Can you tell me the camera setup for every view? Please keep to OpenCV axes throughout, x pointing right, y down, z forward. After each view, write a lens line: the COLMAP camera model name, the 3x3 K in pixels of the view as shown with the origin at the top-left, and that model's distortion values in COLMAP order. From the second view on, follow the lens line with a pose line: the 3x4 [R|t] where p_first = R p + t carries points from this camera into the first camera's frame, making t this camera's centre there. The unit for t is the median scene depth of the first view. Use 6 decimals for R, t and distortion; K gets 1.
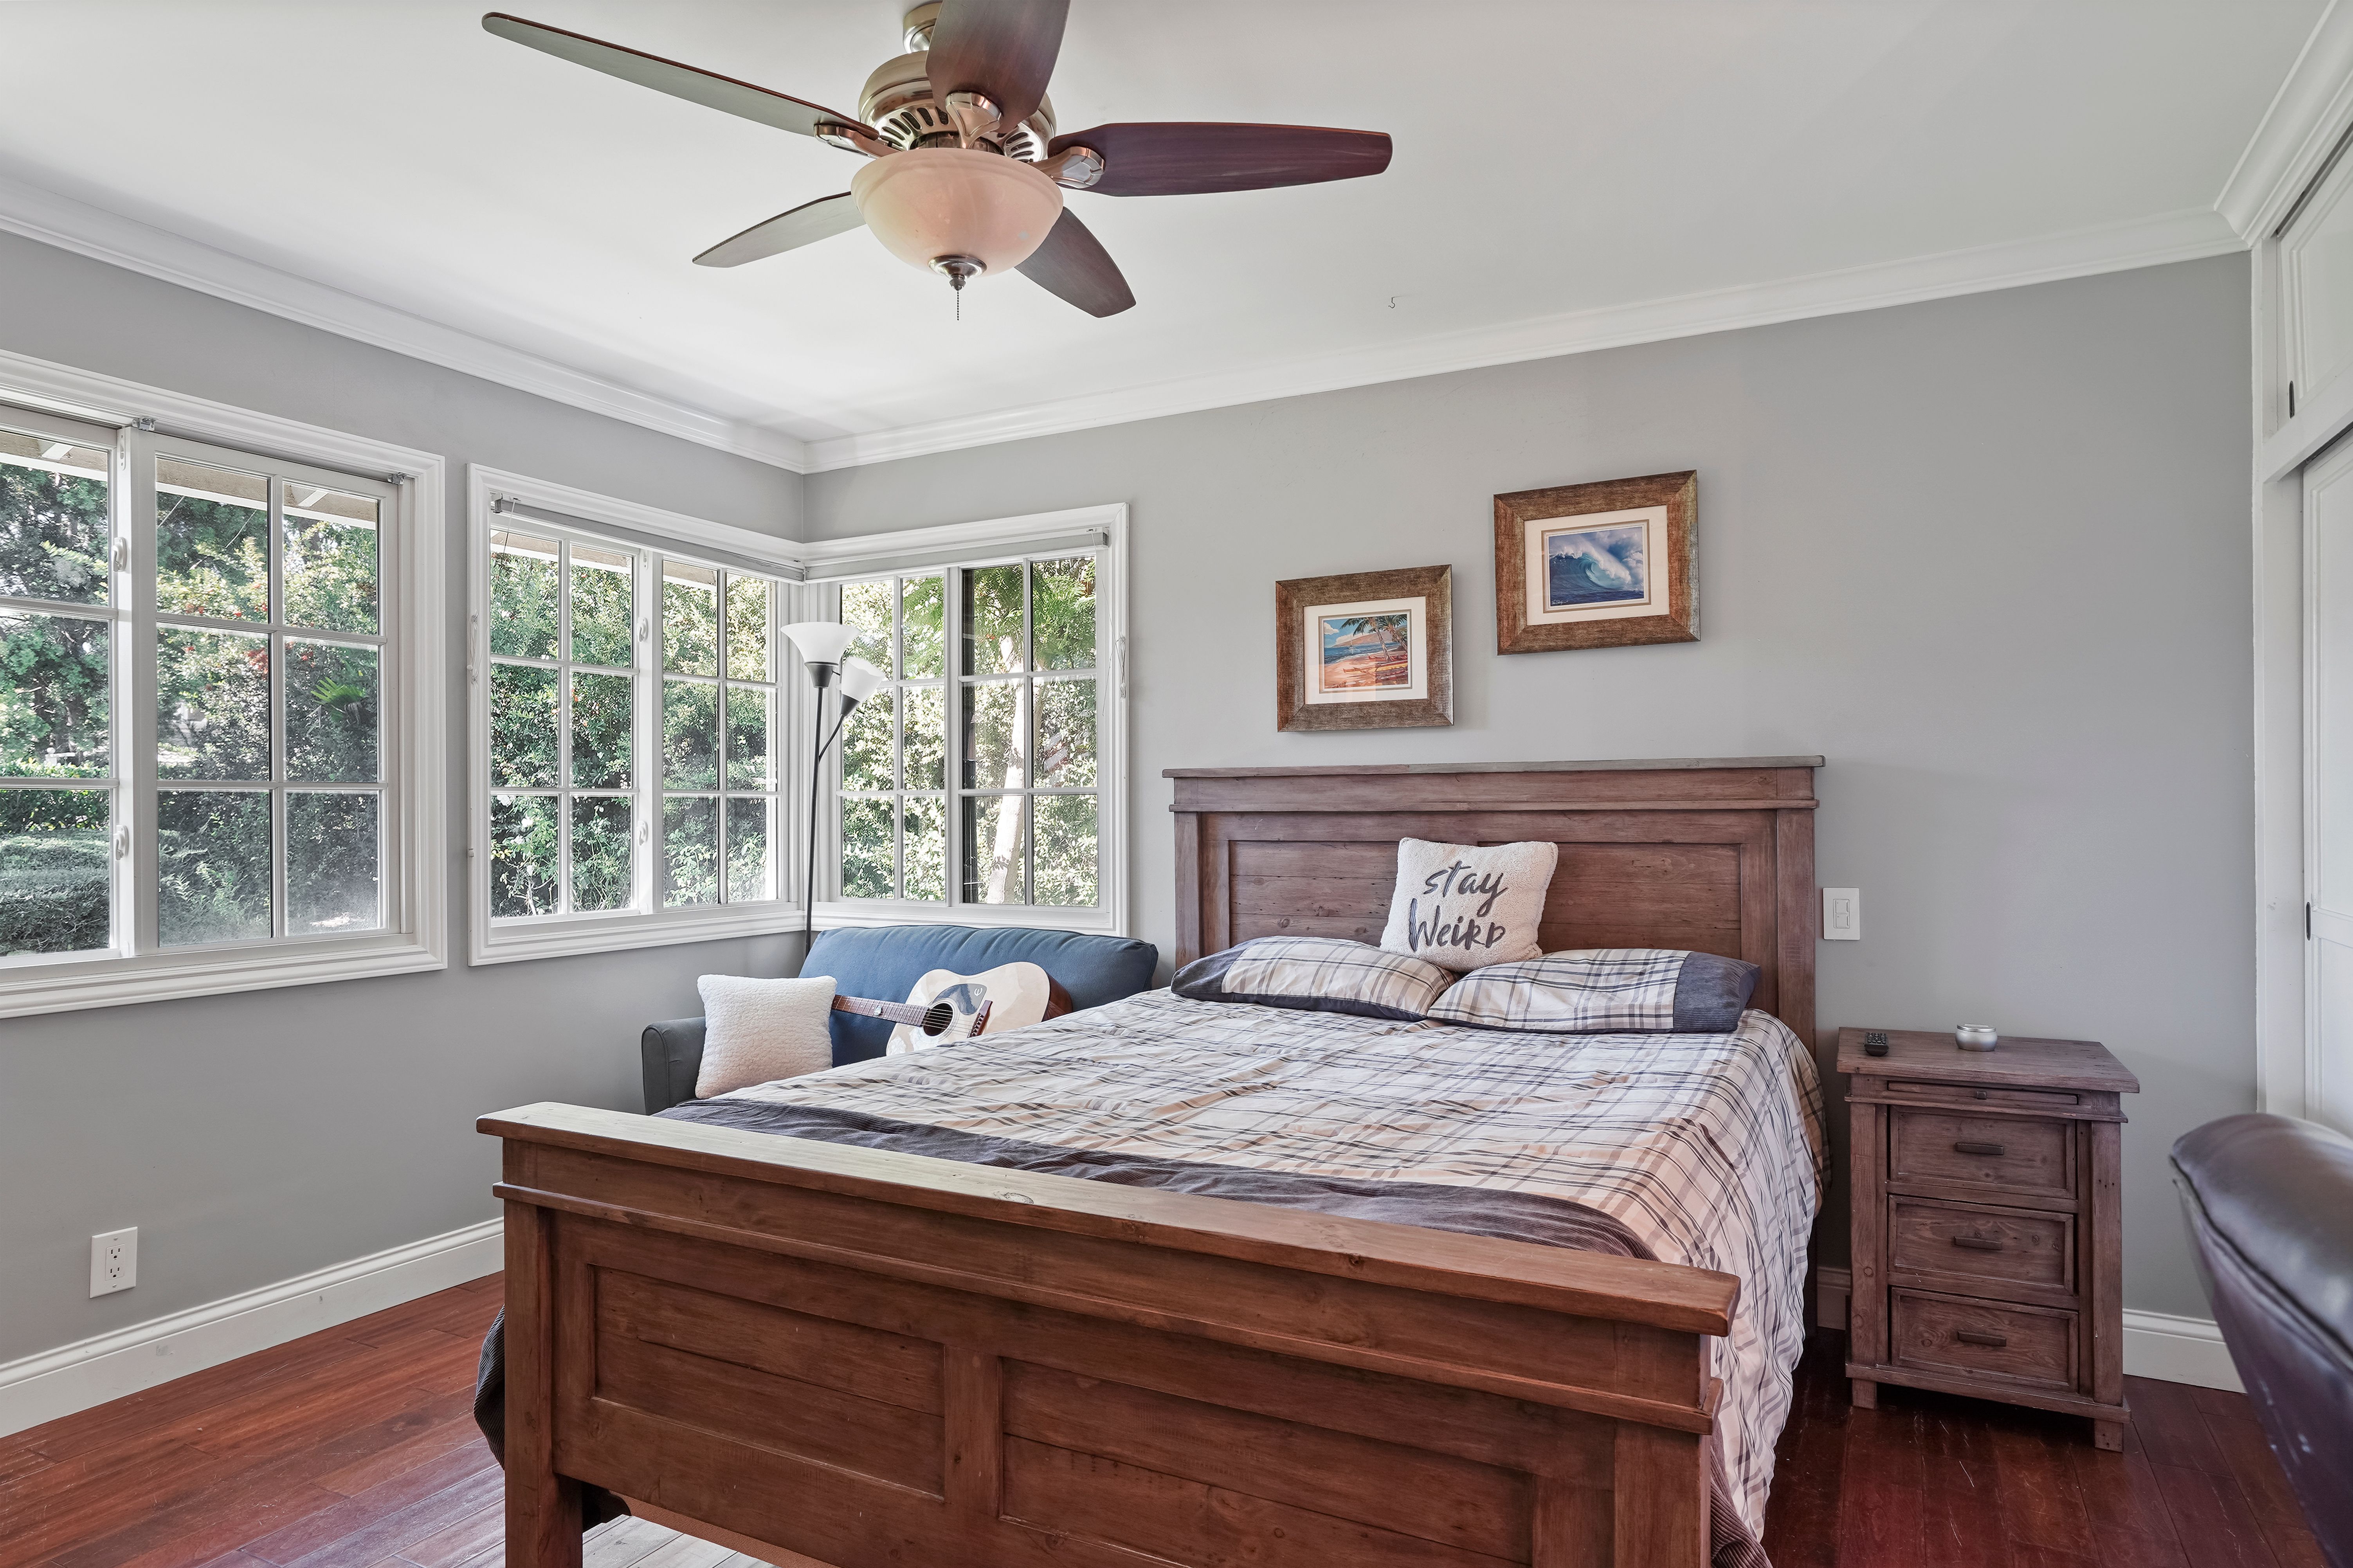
lens RADIAL K [[1370.5, 0, 1177.8], [0, 1370.5, 797.4], [0, 0, 1]] dist [-0.030936, -0.000700]
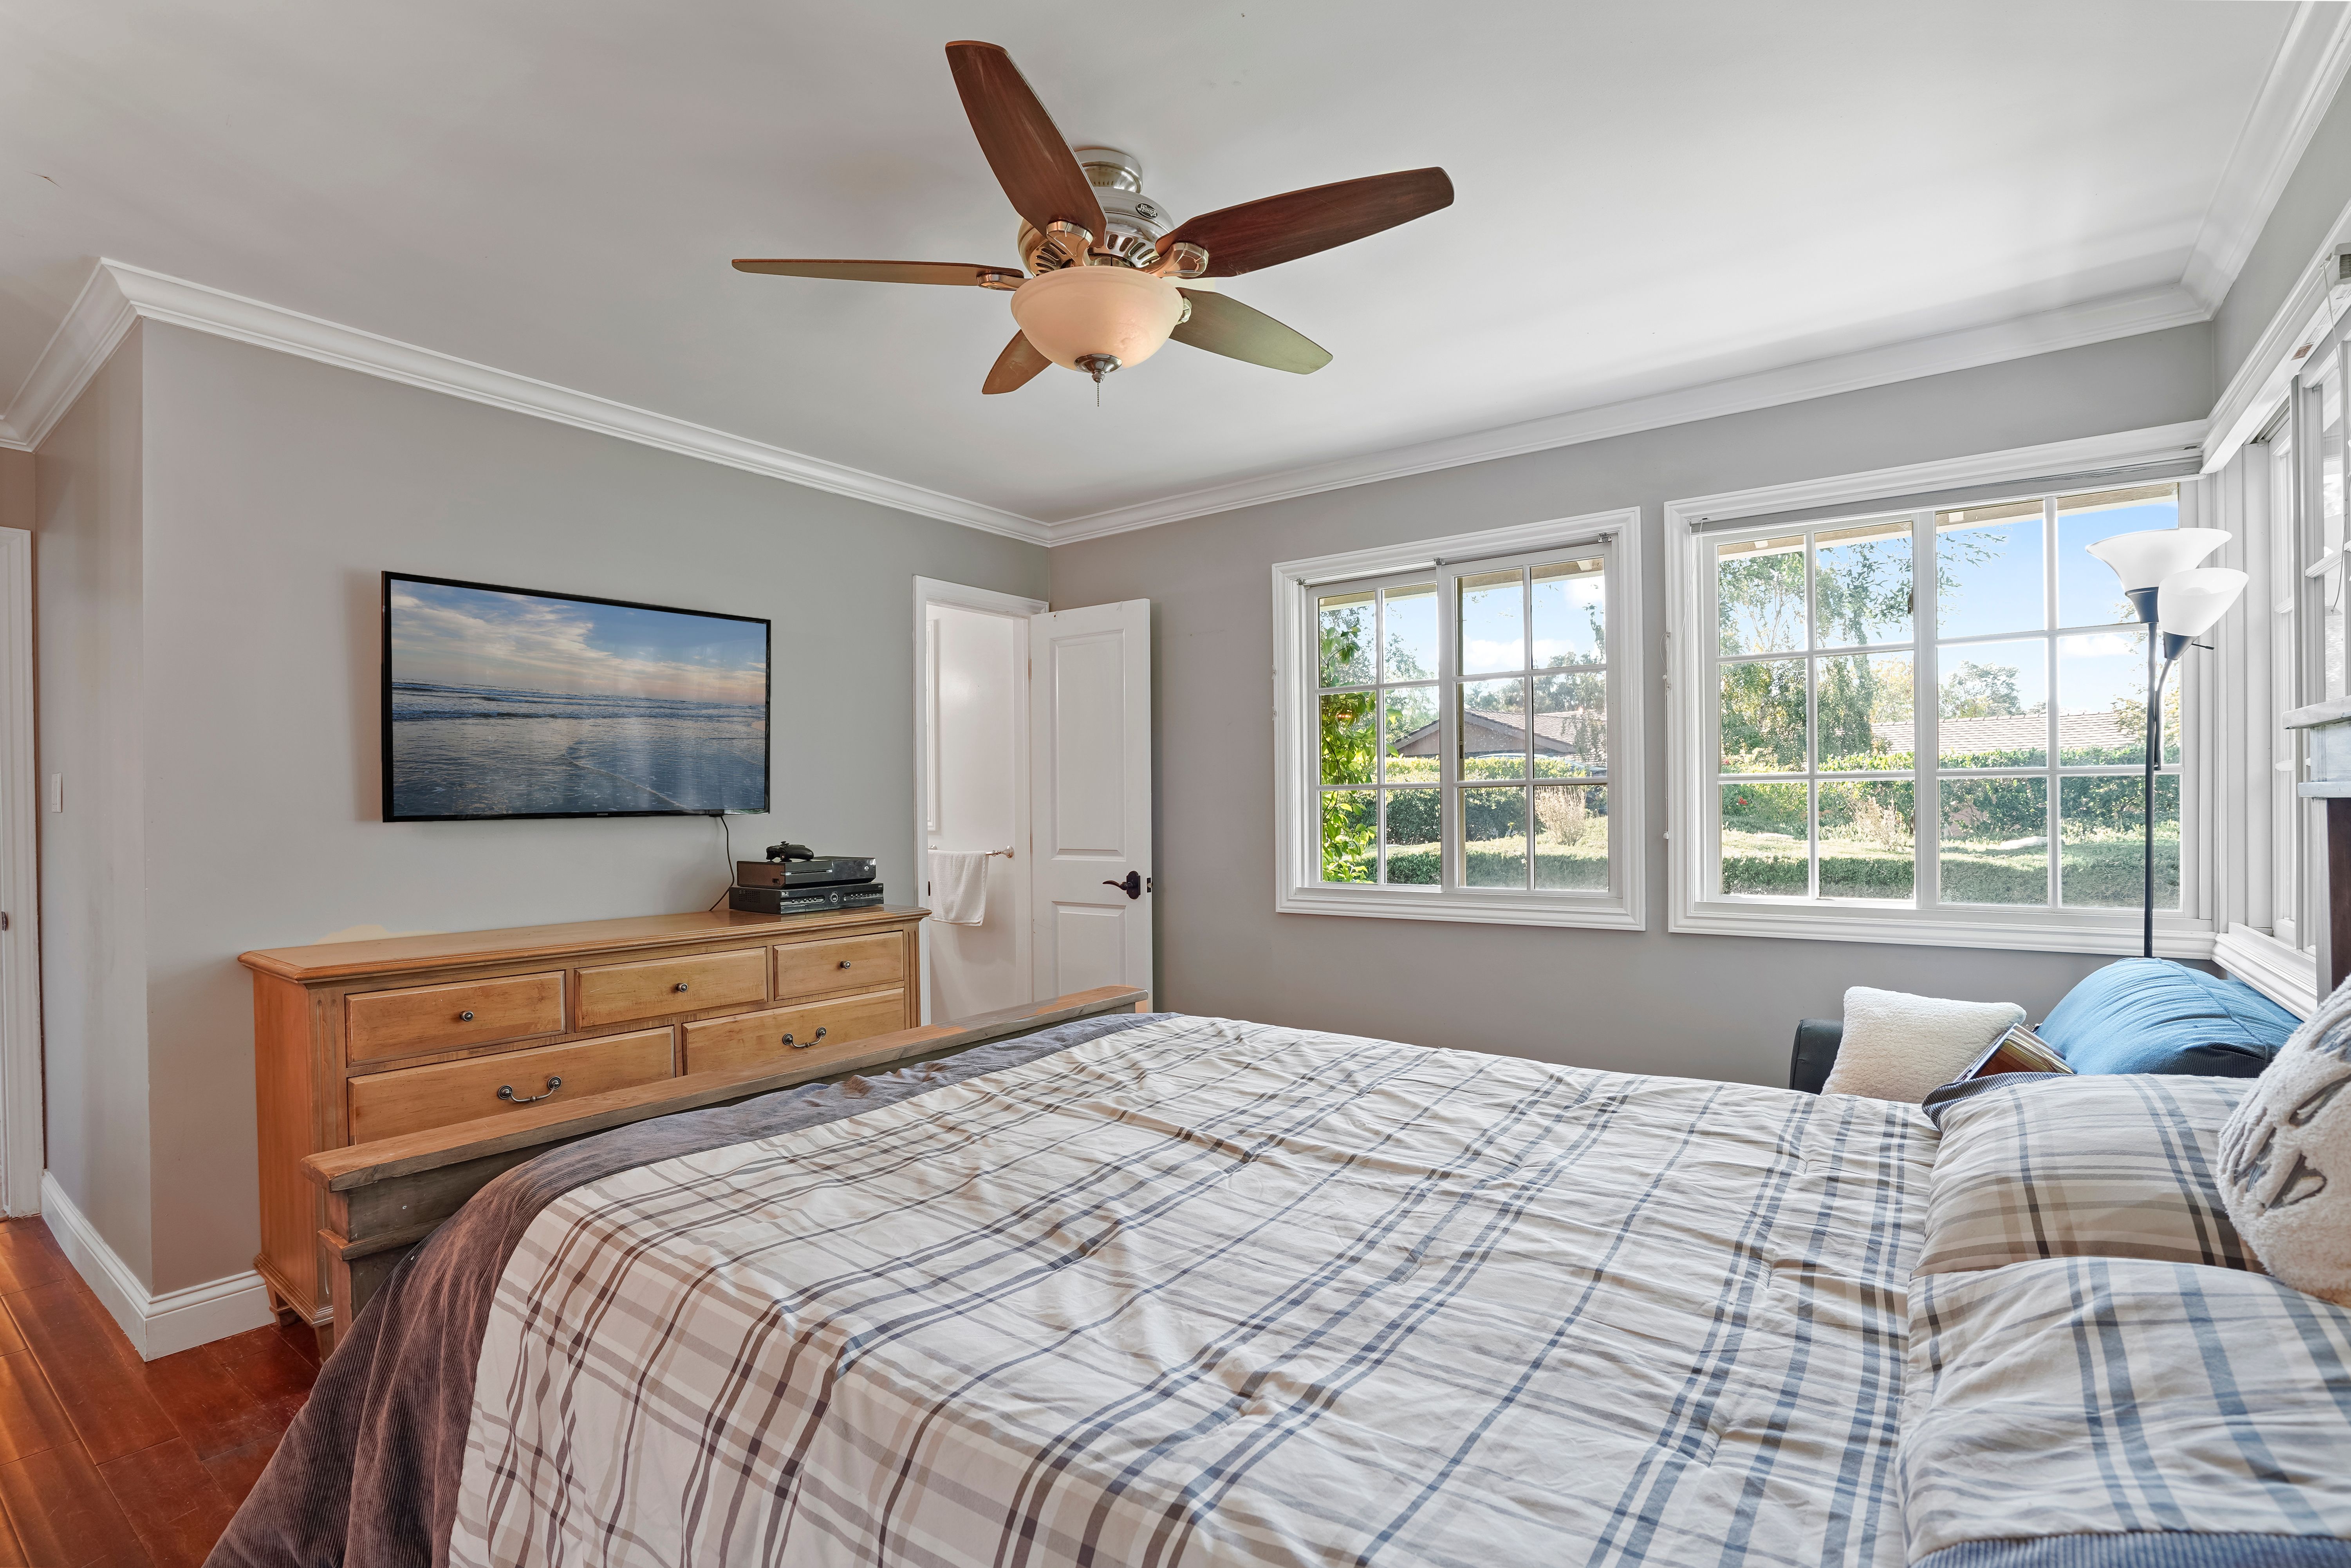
lens RADIAL K [[1092.4, 0, 1187.5], [0, 1092.4, 807.1], [0, 0, 1]] dist [-0.044130, 0.009671]
pose [[-0.148744, 0.002592, -0.988872, 0.457699], [0.018635, 0.999826, -0.000183, 0.008703], [0.988700, -0.018454, -0.148767, 0.720820]]
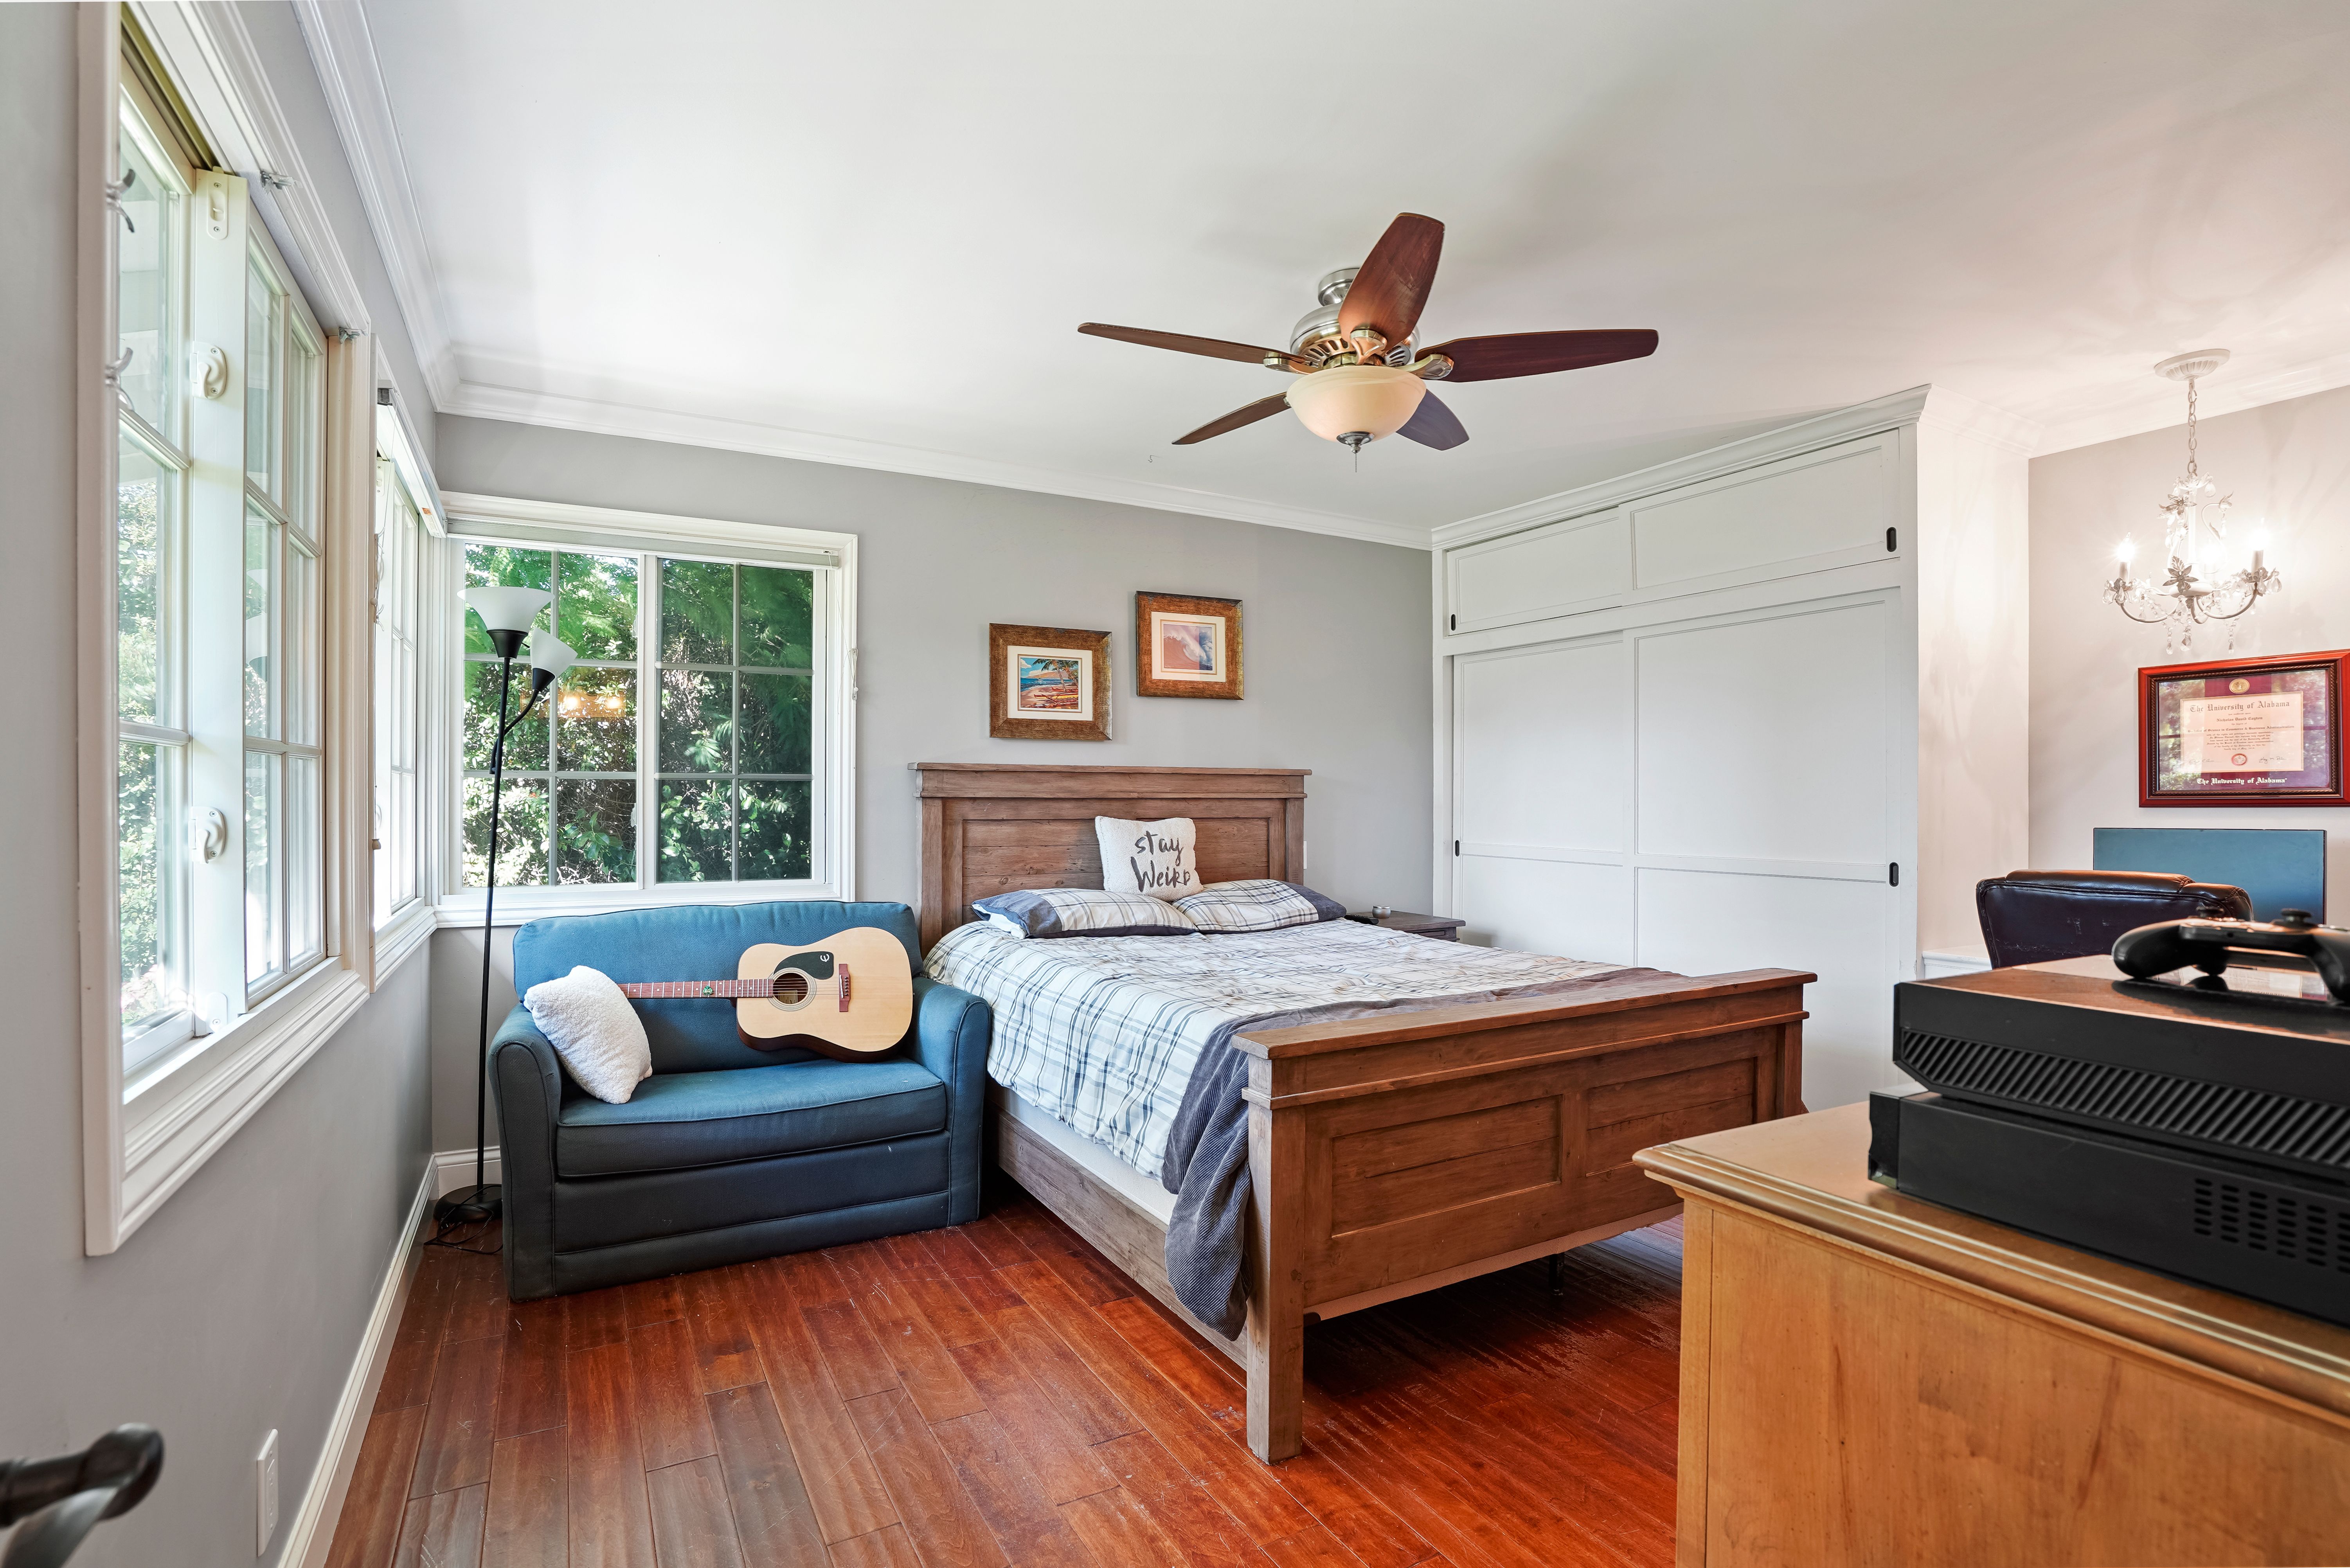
lens RADIAL K [[1091.8, 0, 1169.2], [0, 1091.8, 785.6], [0, 0, 1]] dist [-0.044130, 0.009671]
pose [[0.555944, 0.013939, 0.831103, -0.756331], [-0.013337, 0.999880, -0.007848, 0.004926], [-0.831112, -0.006721, 0.556064, 0.291452]]
